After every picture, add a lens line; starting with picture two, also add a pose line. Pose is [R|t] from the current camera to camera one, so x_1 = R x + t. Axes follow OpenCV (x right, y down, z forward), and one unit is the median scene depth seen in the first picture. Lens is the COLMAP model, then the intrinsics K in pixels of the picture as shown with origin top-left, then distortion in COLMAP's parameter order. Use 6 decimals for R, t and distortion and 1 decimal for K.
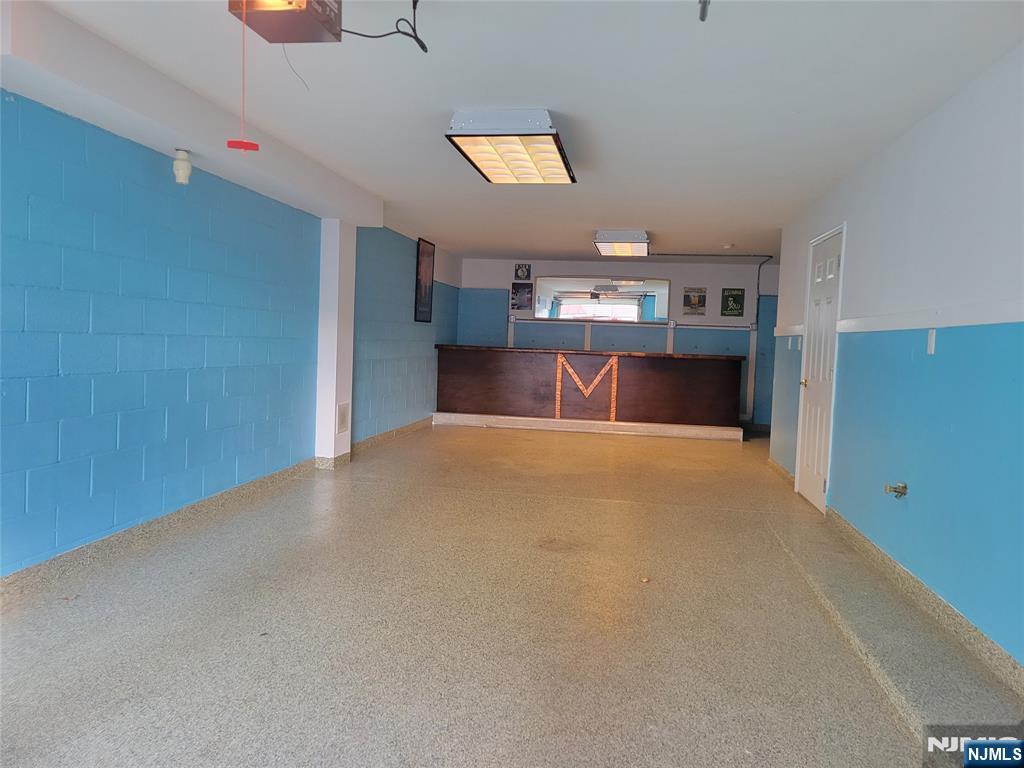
lens RADIAL K [[769.1, 0, 508.9], [0, 769.1, 379.9], [0, 0, 1]] dist [0.044773, -0.011808]
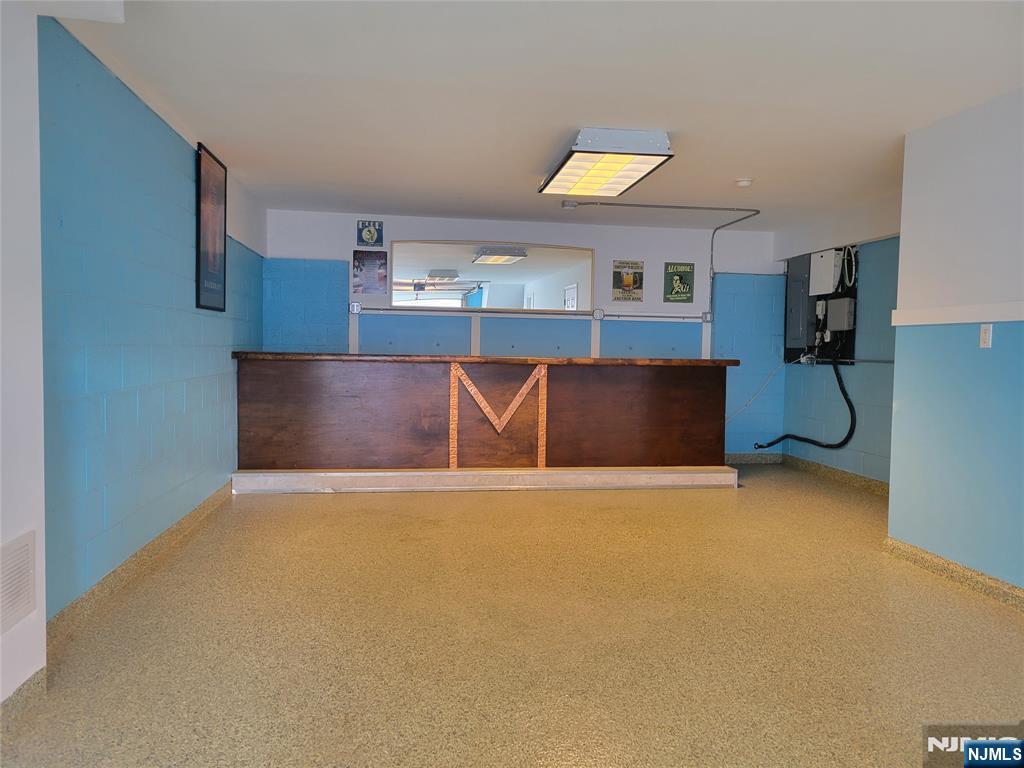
lens RADIAL K [[769.1, 0, 518.1], [0, 769.1, 390.0], [0, 0, 1]] dist [0.044773, -0.011808]
pose [[0.951129, -0.037071, 0.306560, -0.067848], [0.033994, 0.999304, 0.015373, -0.018768], [-0.306916, -0.004201, 0.951727, 0.378867]]
